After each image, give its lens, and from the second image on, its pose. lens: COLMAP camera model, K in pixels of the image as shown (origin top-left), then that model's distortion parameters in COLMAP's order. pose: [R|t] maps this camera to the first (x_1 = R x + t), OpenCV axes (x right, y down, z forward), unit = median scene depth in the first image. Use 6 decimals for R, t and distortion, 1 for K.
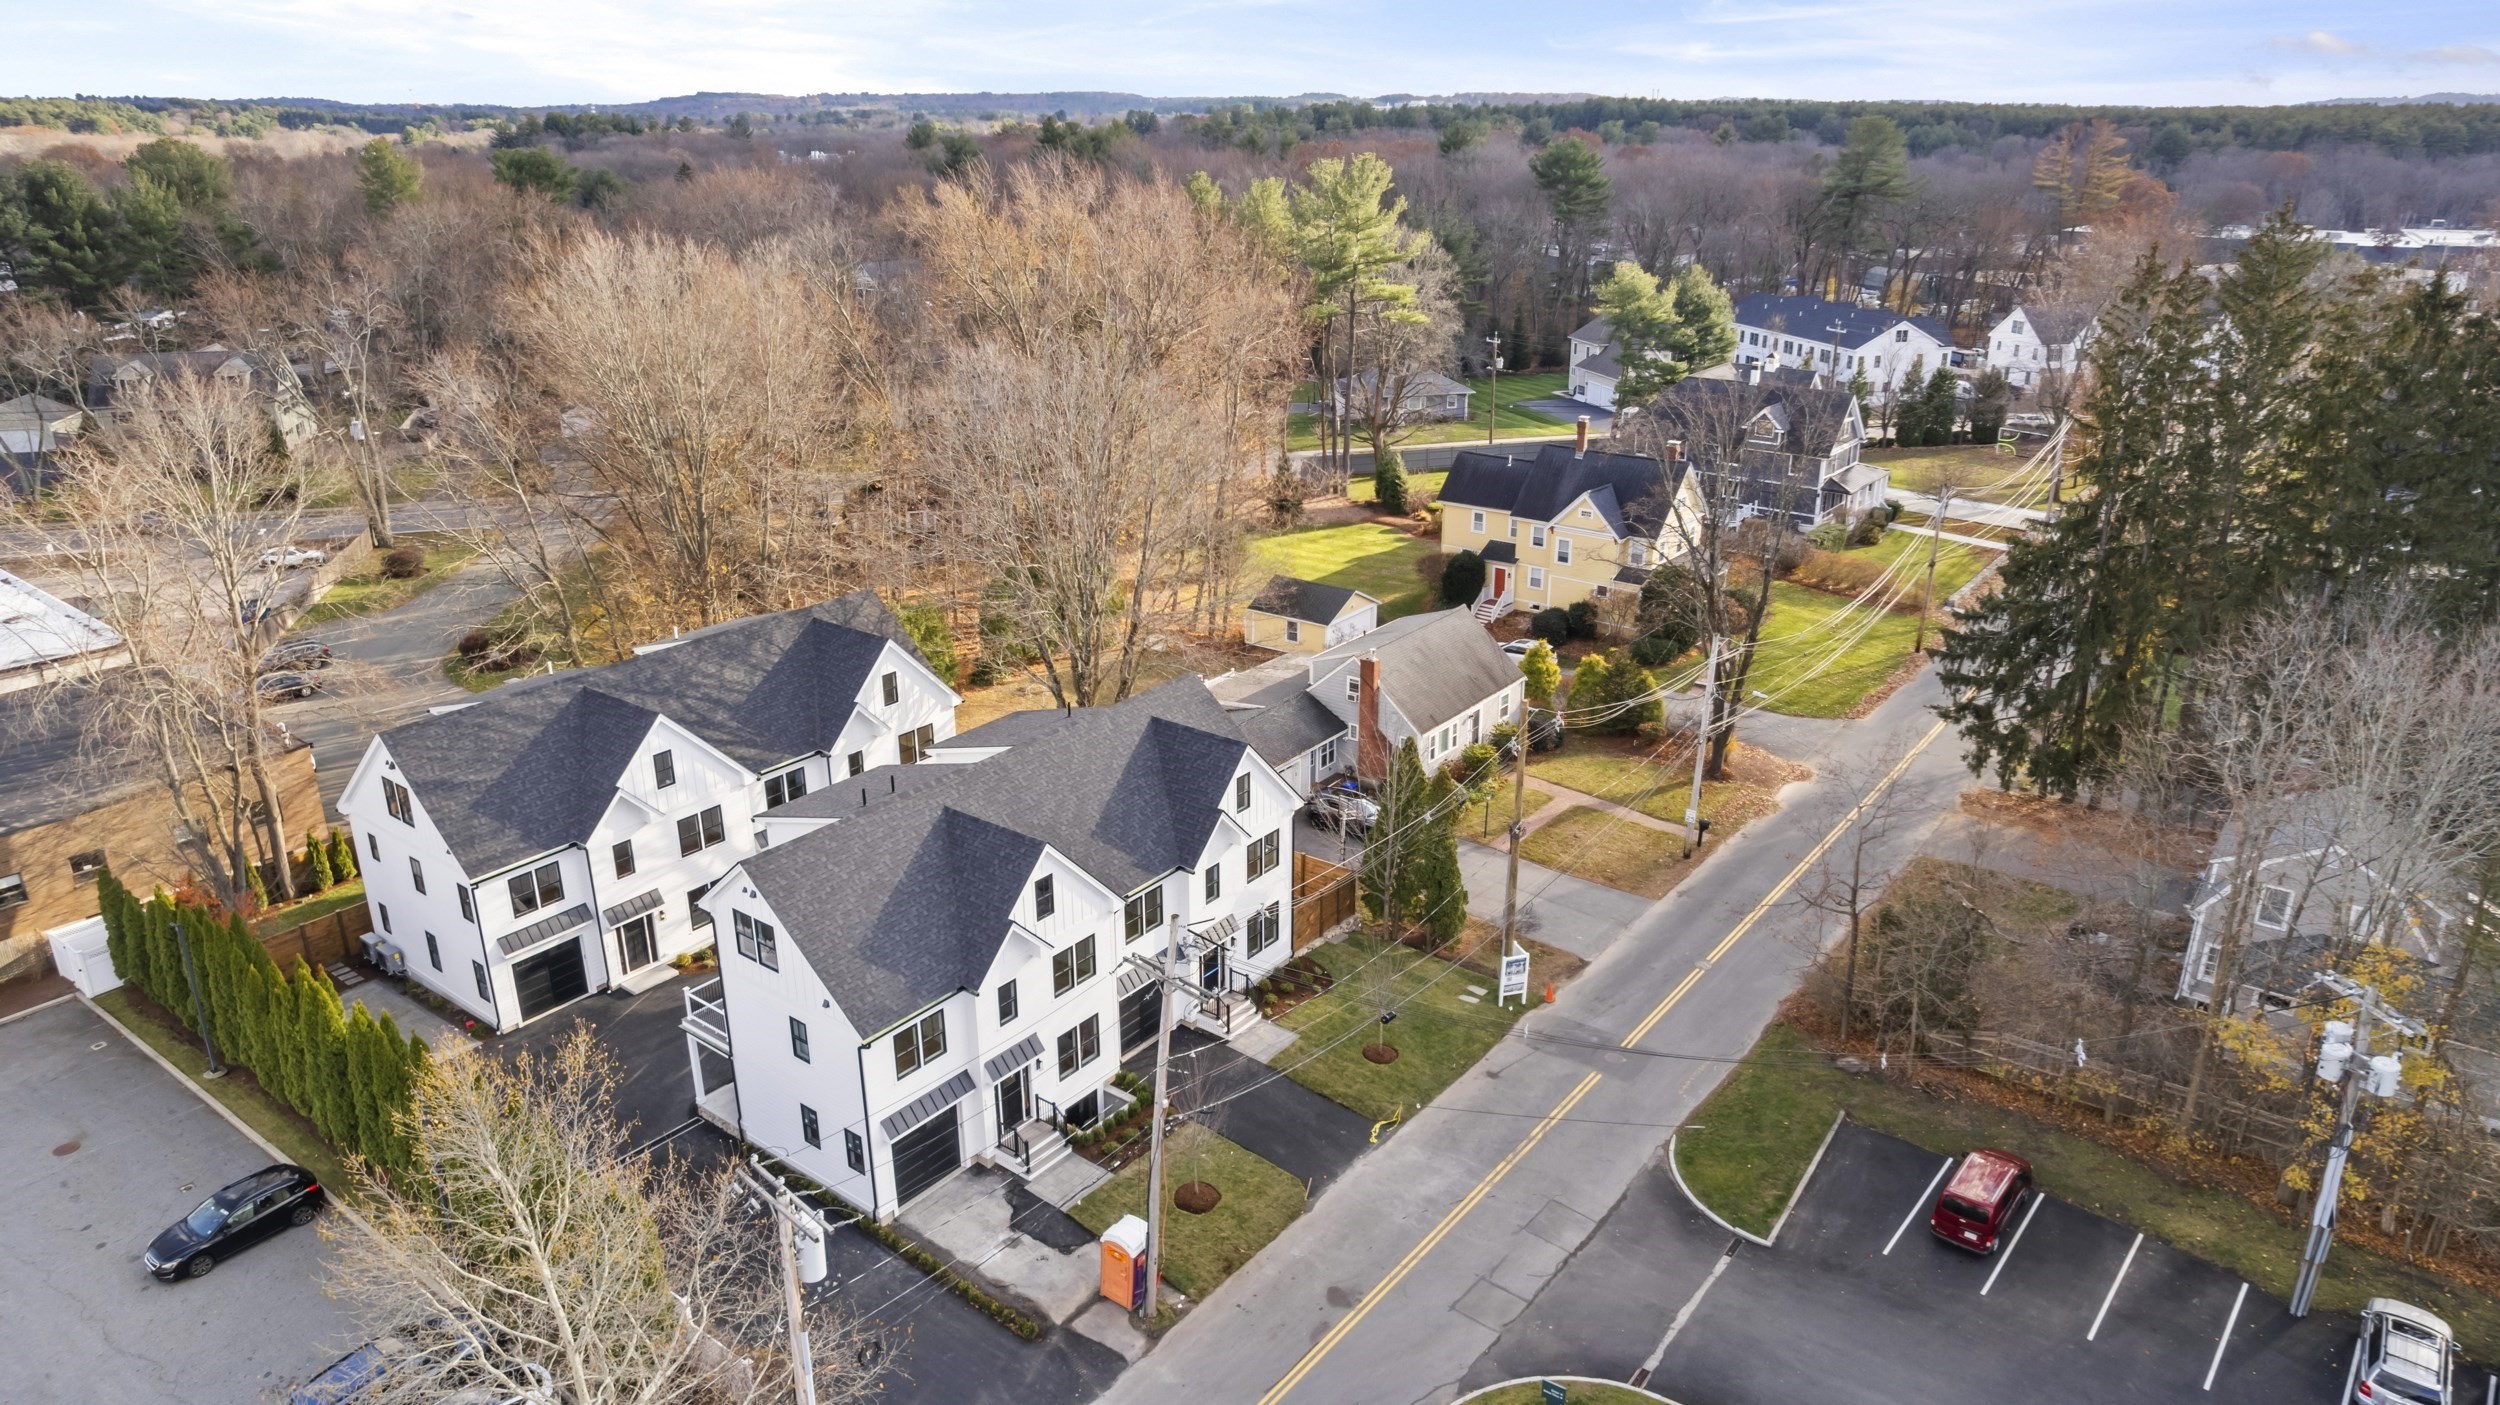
lens RADIAL K [[1597.6, 0, 1250.0], [0, 1597.6, 702.5], [0, 0, 1]] dist [-0.055471, 0.001646]
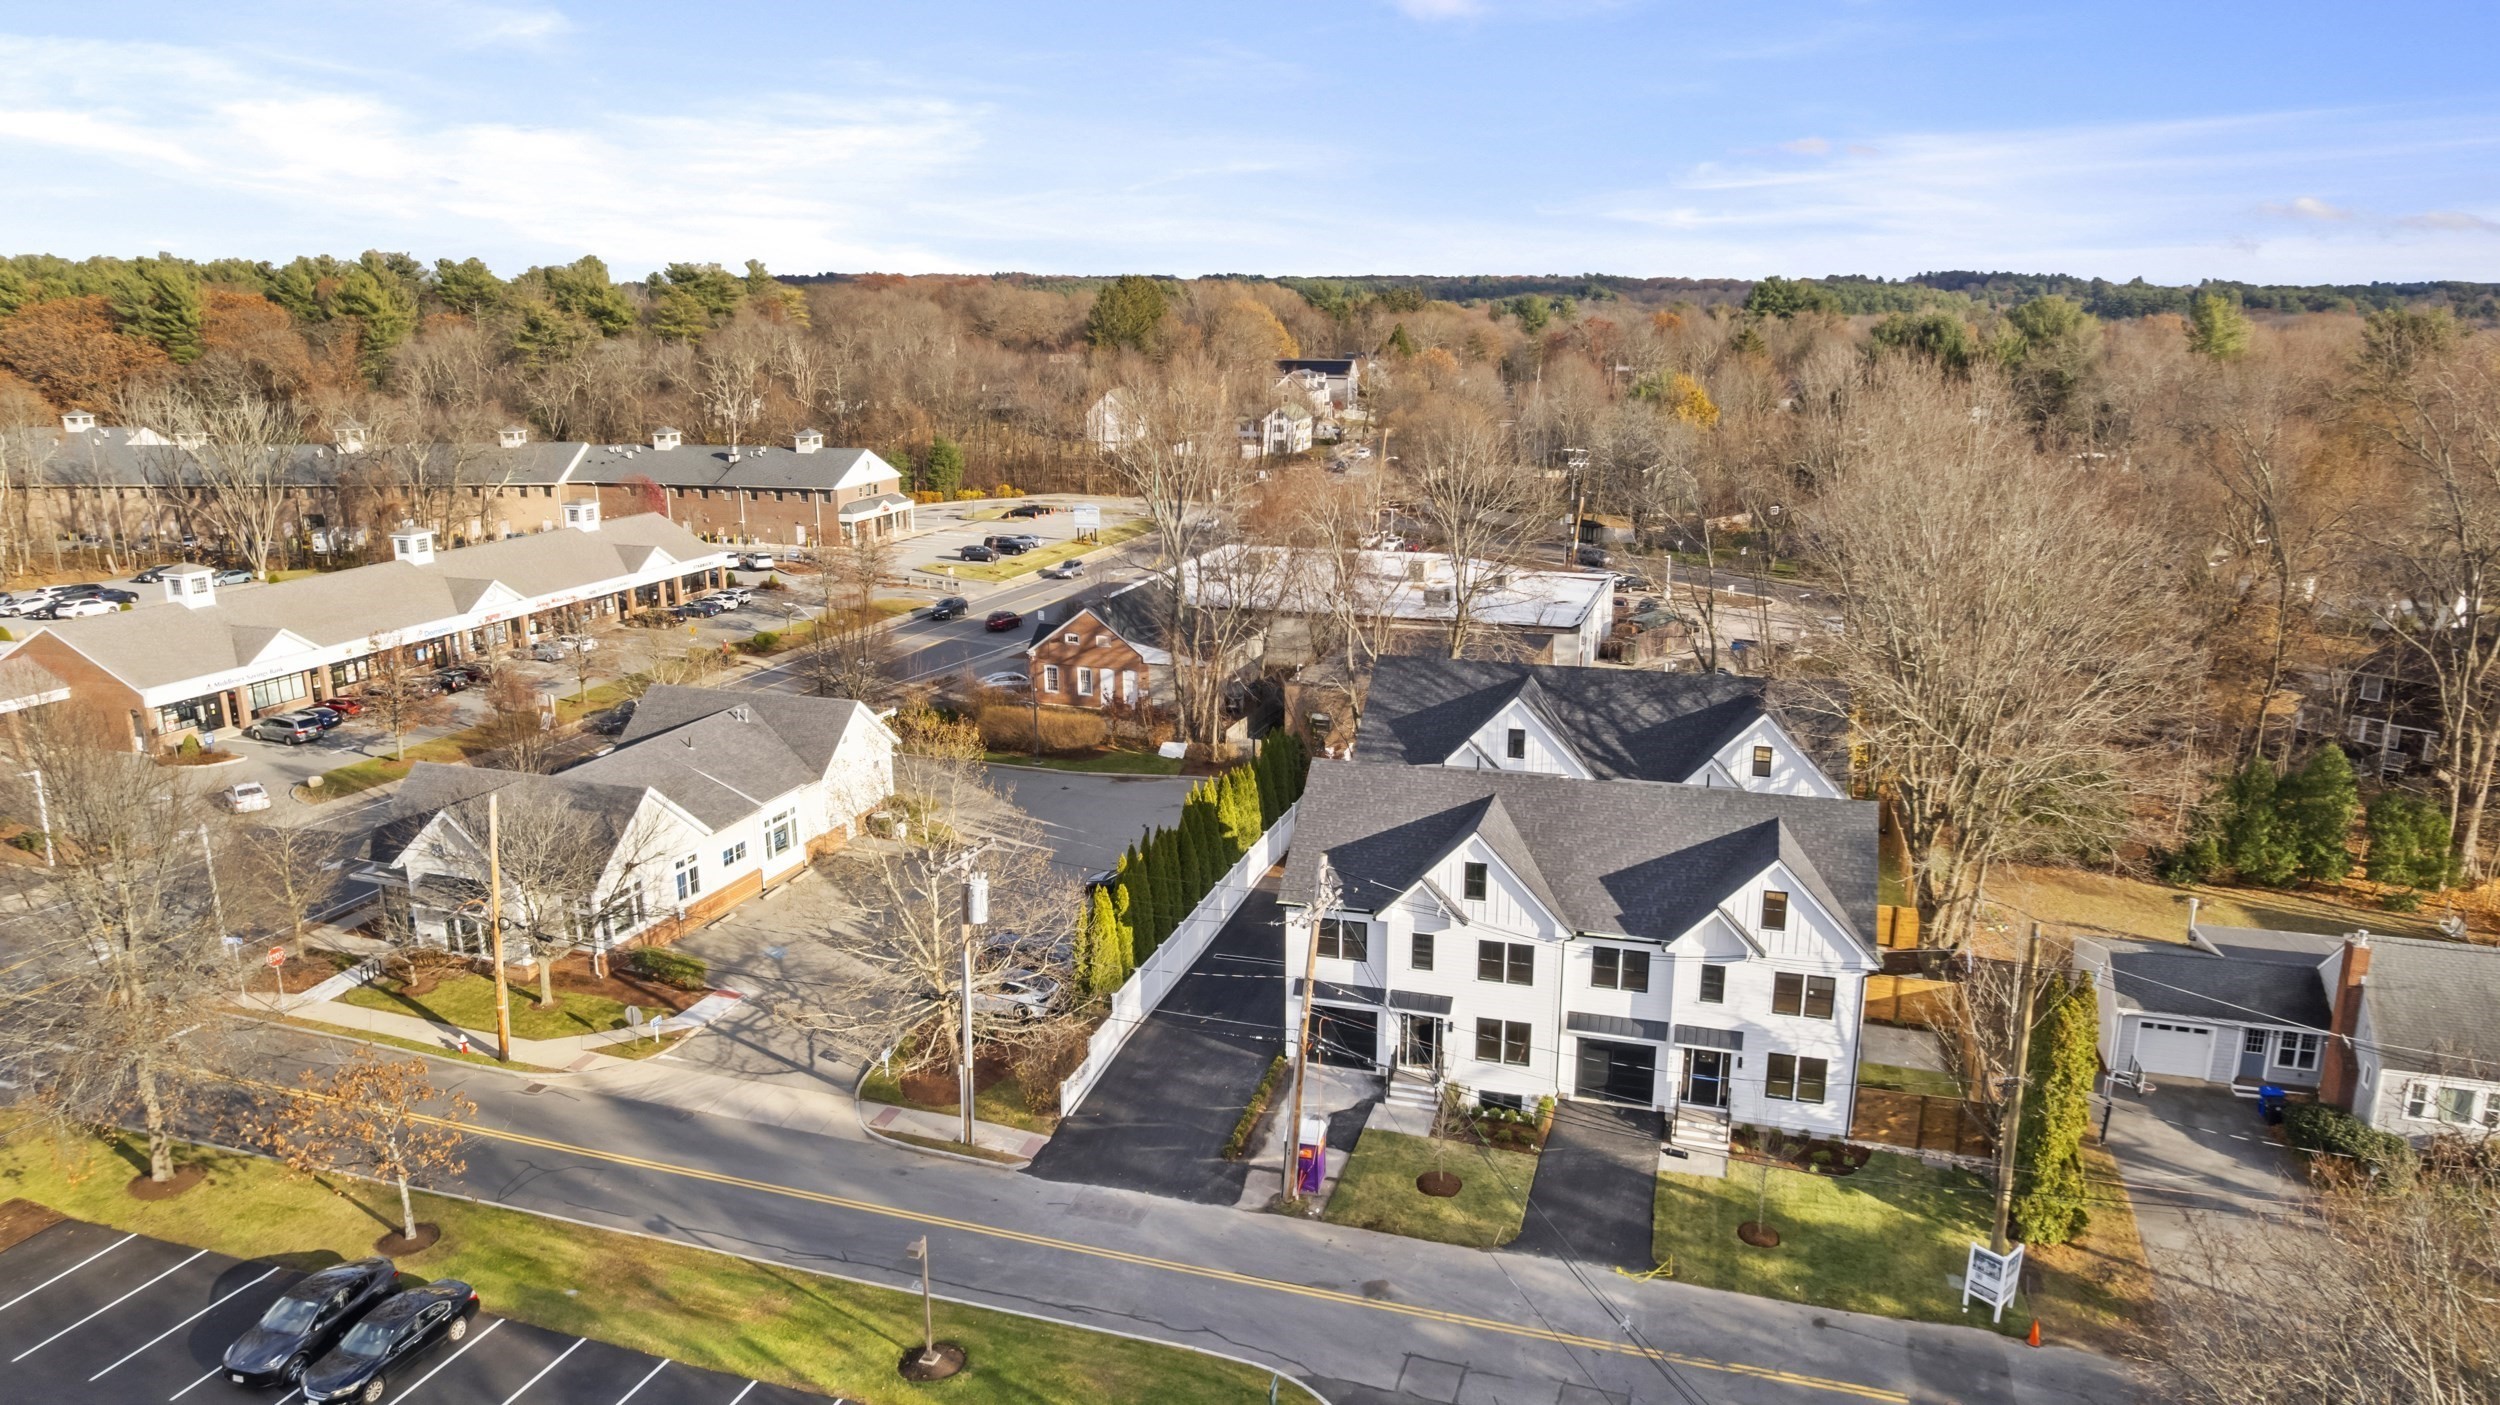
lens RADIAL K [[1597.6, 0, 1250.0], [0, 1597.6, 702.5], [0, 0, 1]] dist [-0.055471, 0.001646]
pose [[0.333796, 0.220879, -0.916402, 0.678490], [-0.323007, 0.940106, 0.108938, -0.056545], [0.885577, 0.259641, 0.385149, 0.317426]]
